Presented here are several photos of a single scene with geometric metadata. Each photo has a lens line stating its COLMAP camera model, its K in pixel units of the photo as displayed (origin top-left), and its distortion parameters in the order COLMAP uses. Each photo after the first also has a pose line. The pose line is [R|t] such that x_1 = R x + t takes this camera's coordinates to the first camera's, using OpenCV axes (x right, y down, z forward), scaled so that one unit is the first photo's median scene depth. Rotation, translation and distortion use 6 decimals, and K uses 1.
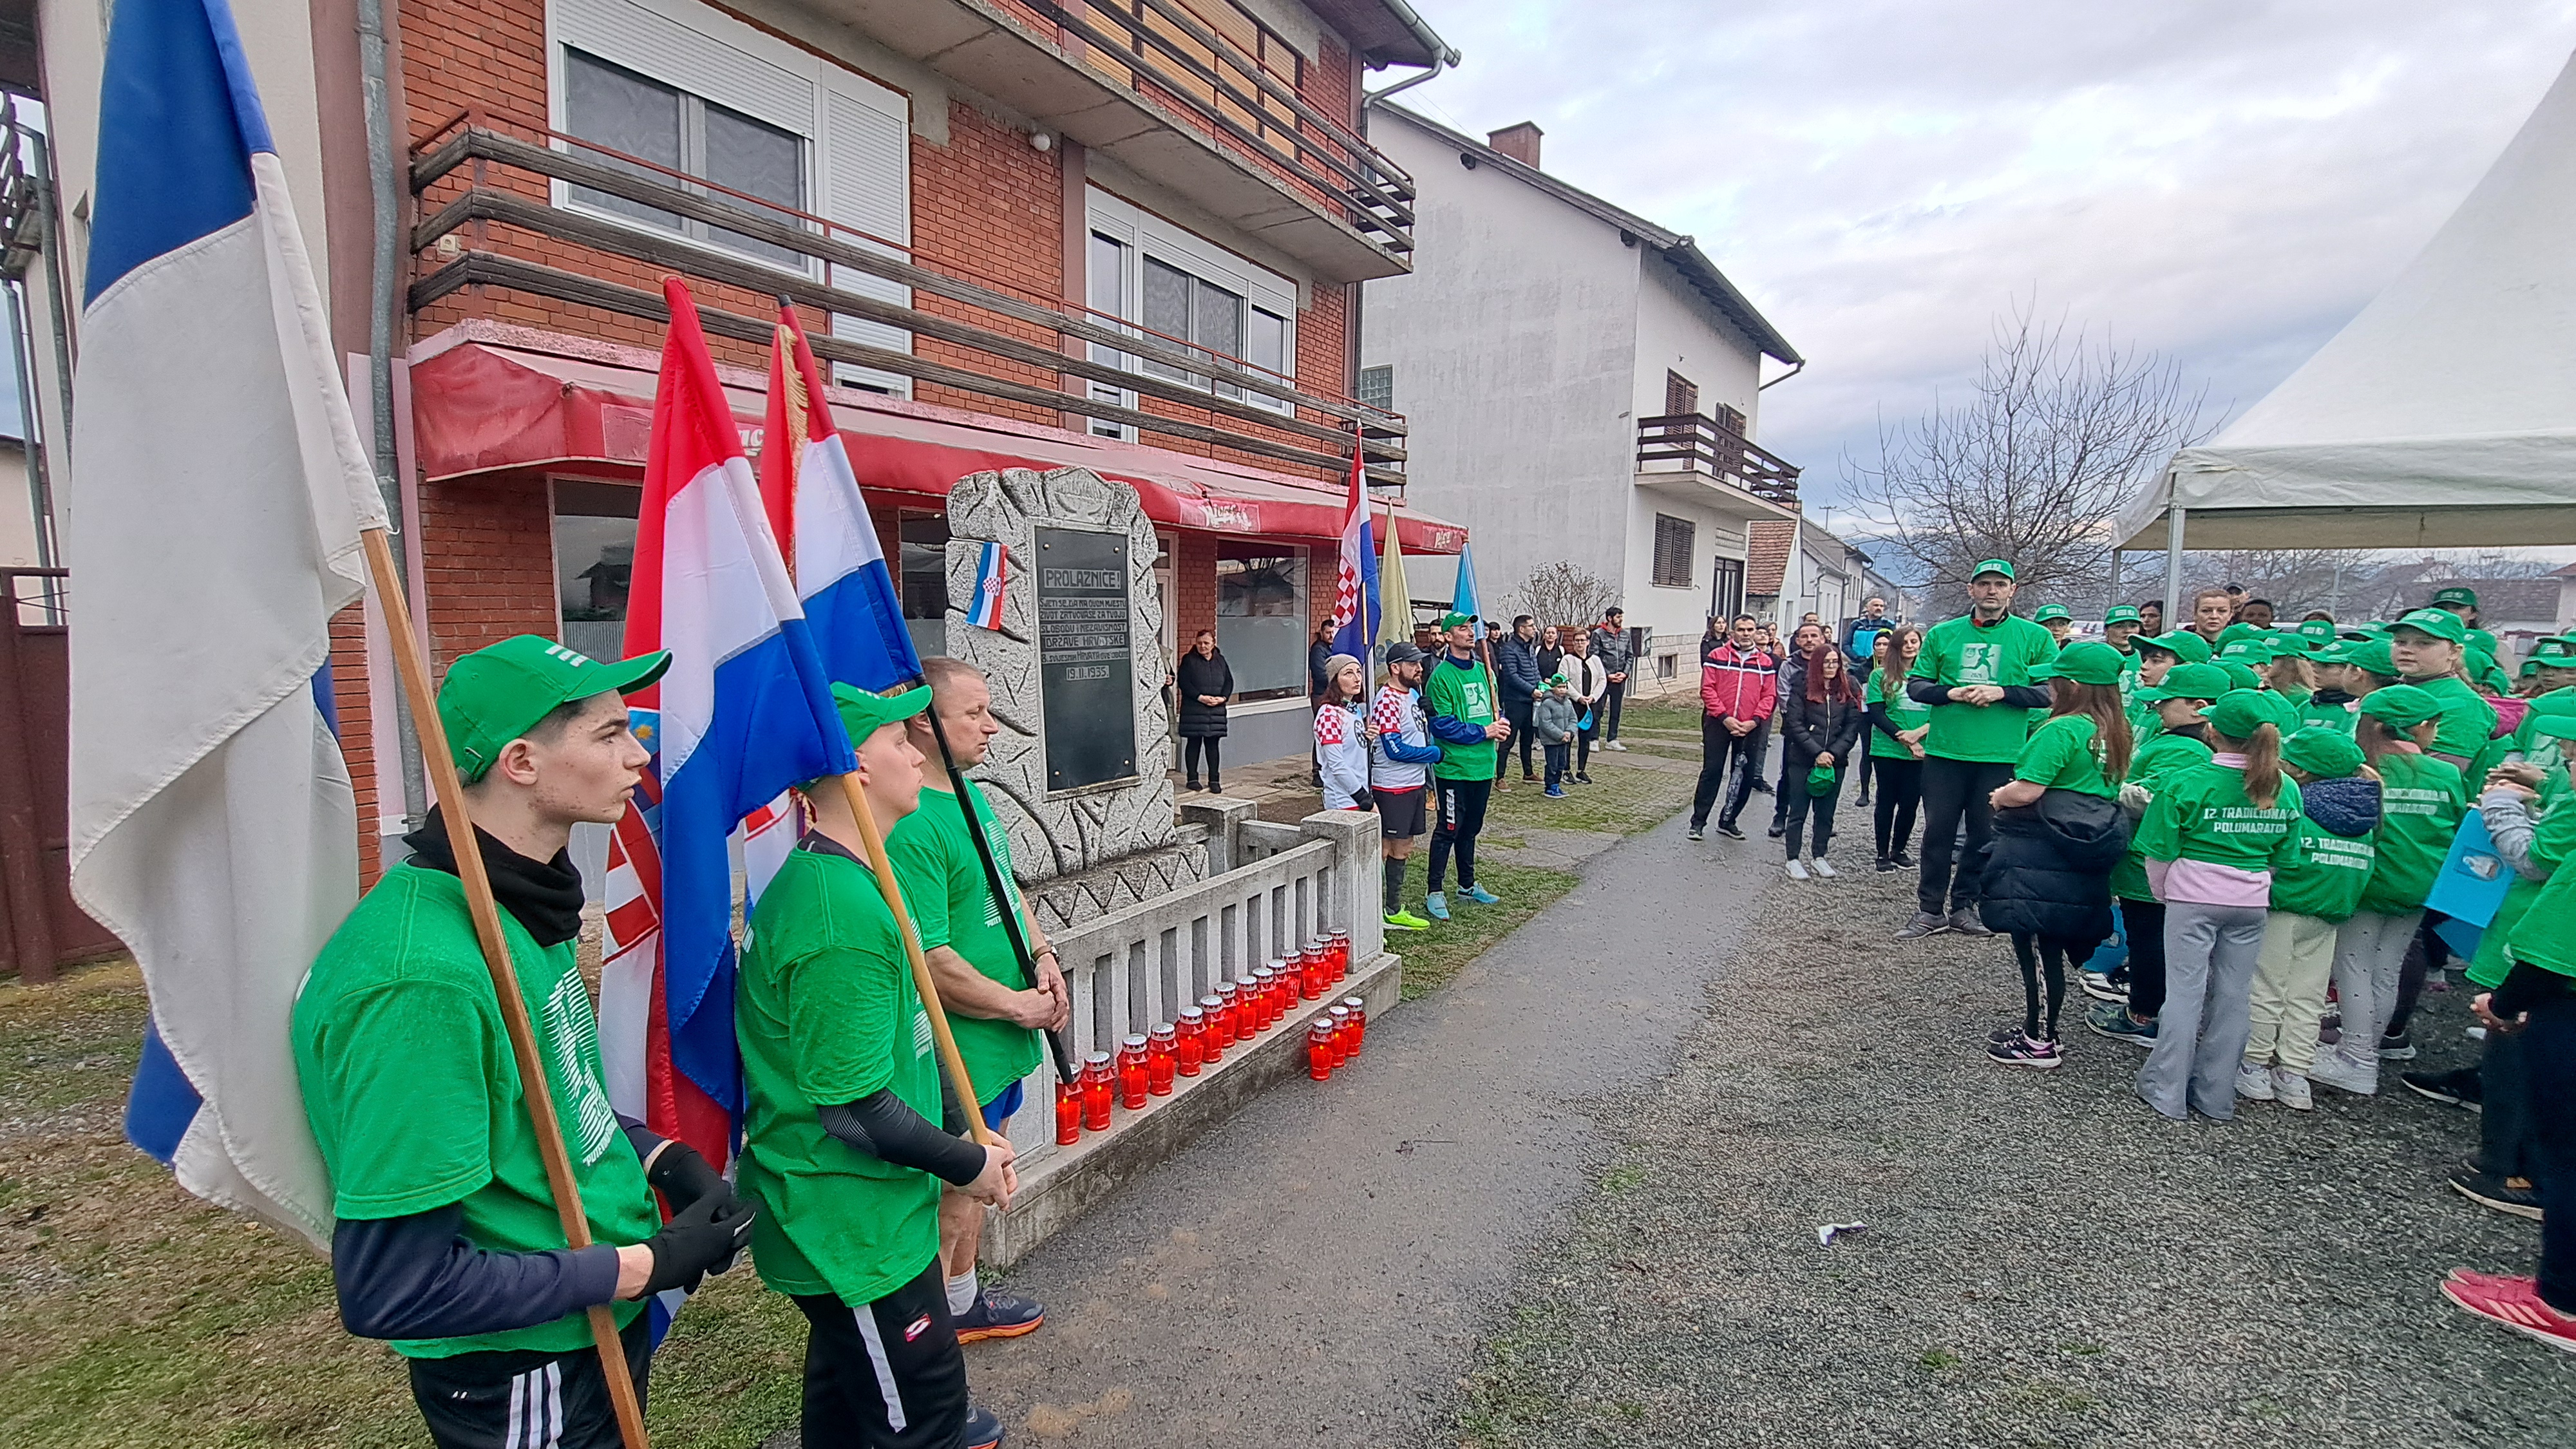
lens RADIAL K [[1028.0, 0, 1288.0], [0, 1028.0, 724.5], [0, 0, 1]] dist [-0.001714, -0.000497]
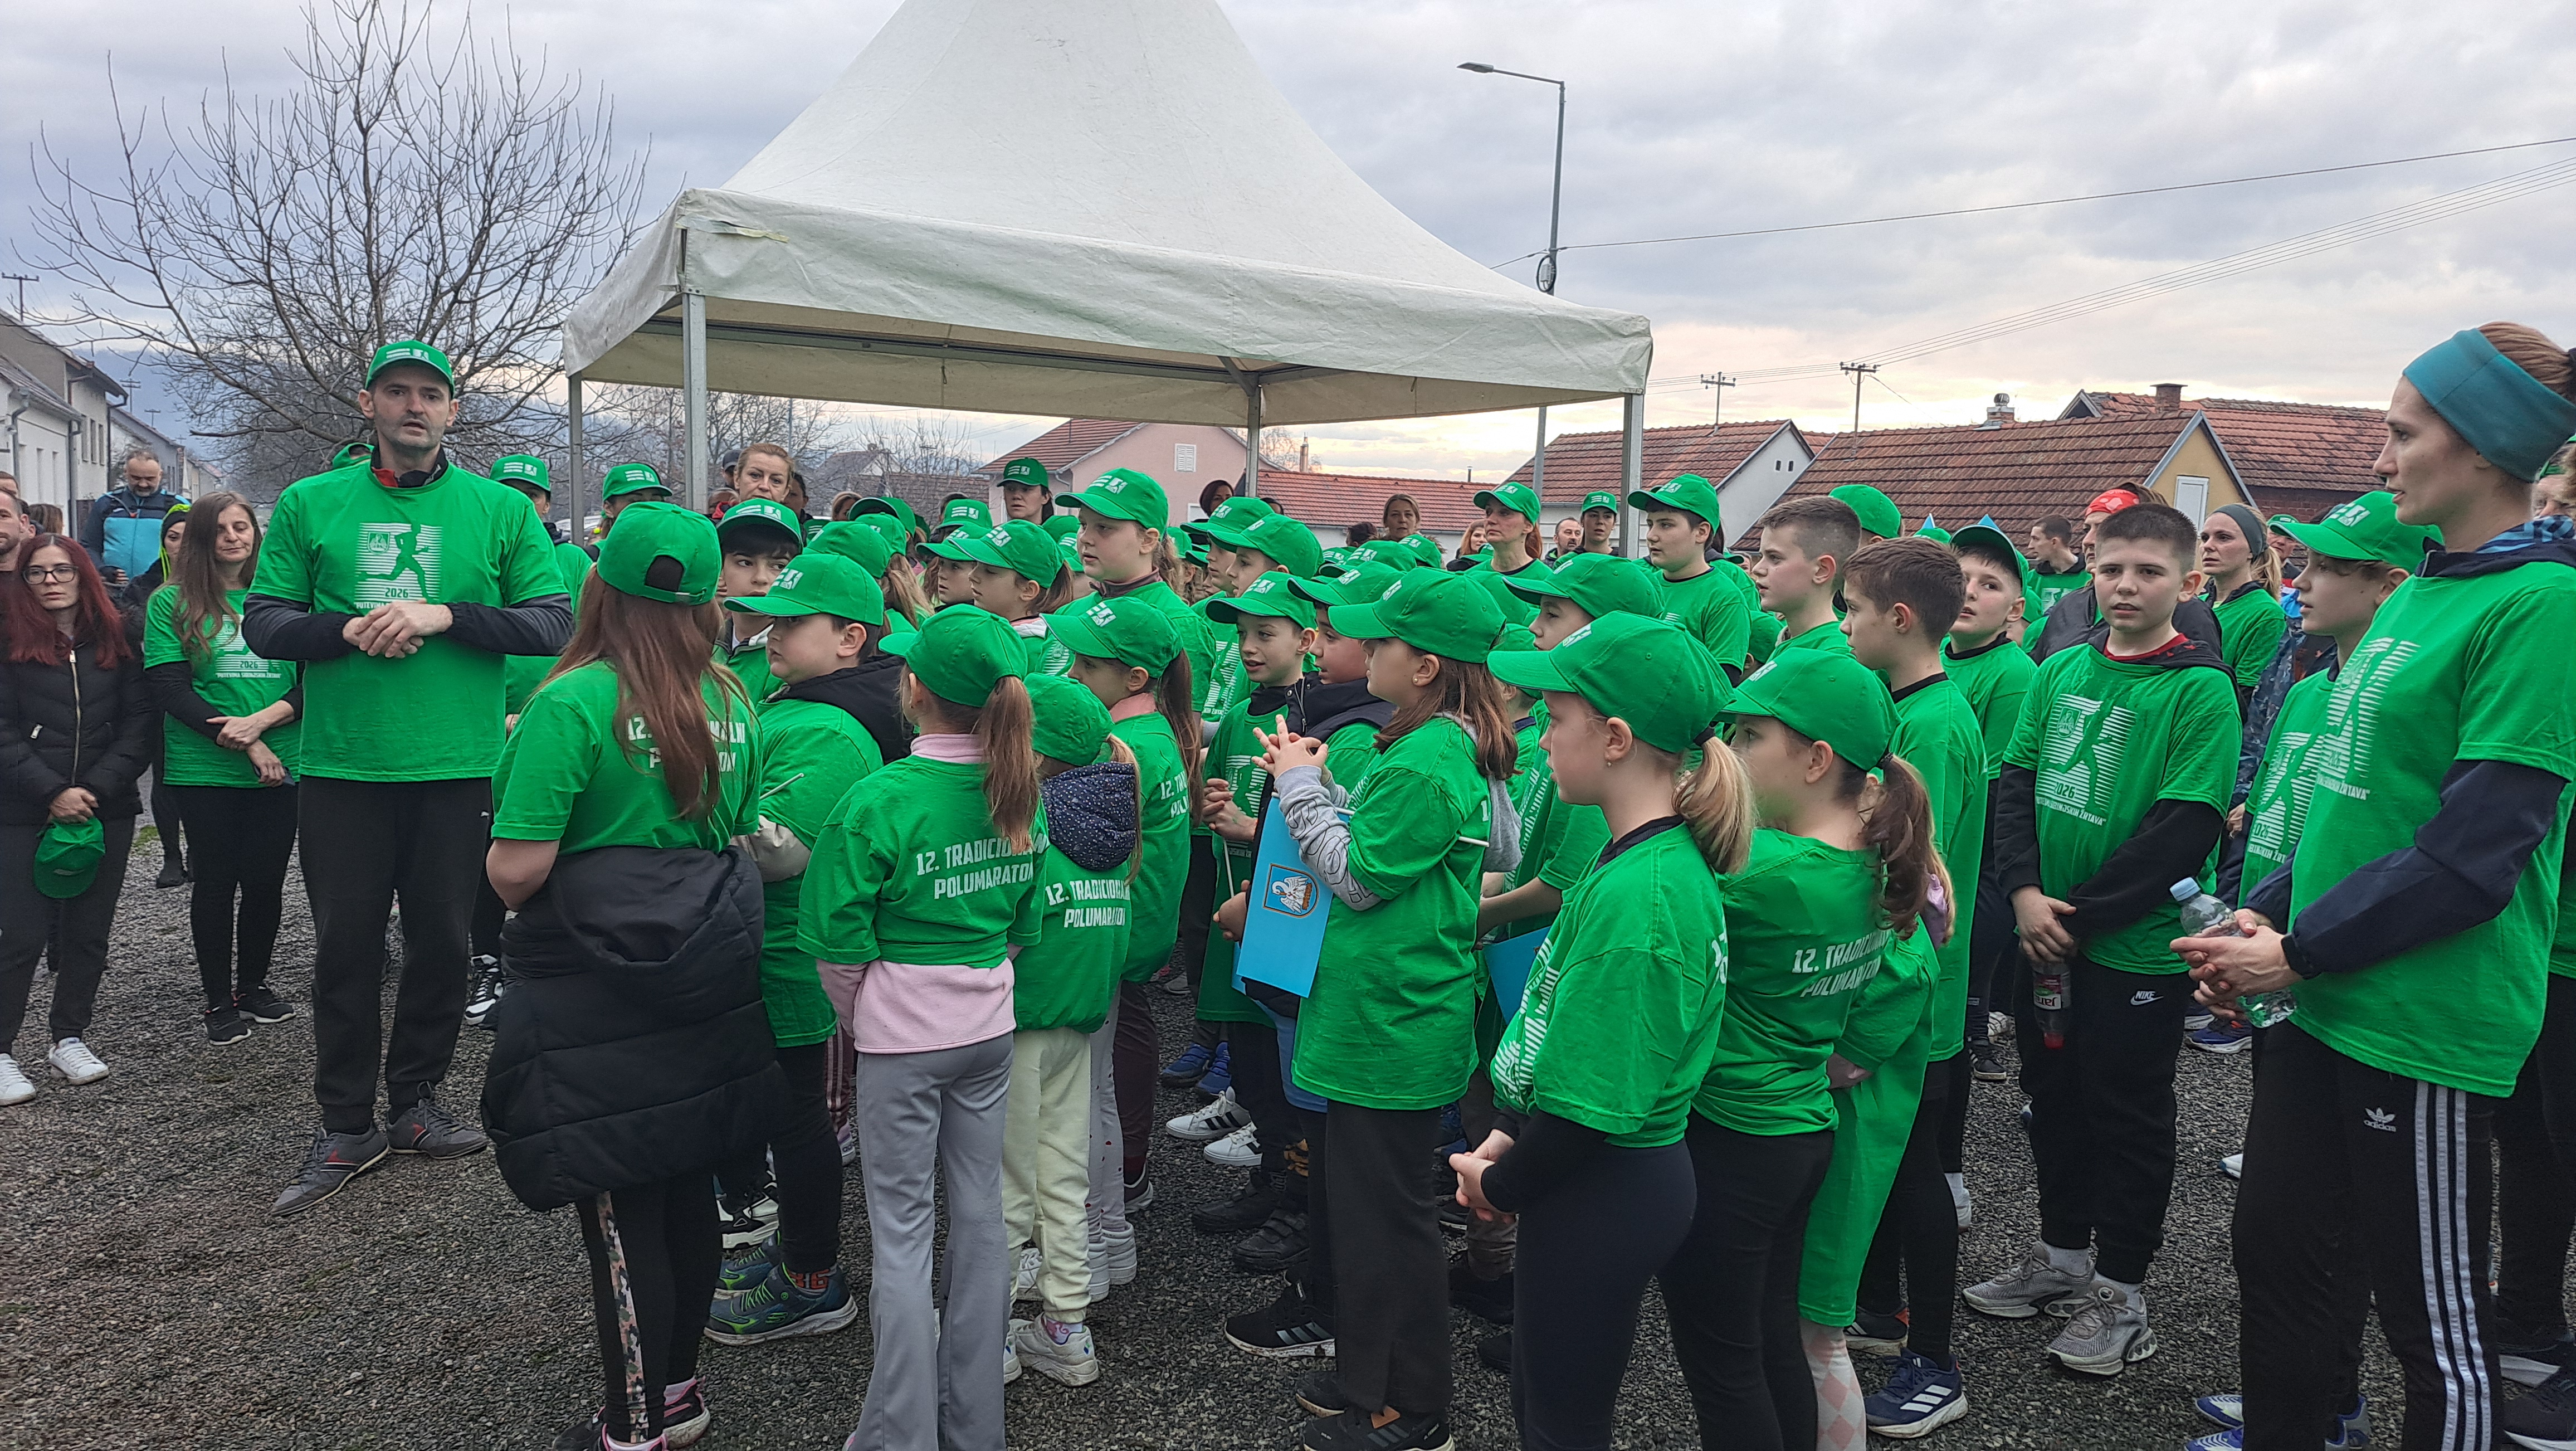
lens RADIAL K [[1726.9, 0, 1288.0], [0, 1726.9, 725.5], [0, 0, 1]] dist [-0.007290, 0.001155]
pose [[0.450703, -0.076810, 0.889364, 0.157650], [0.061229, 0.996605, 0.055043, -0.006985], [-0.890572, 0.029647, 0.453875, 0.290133]]
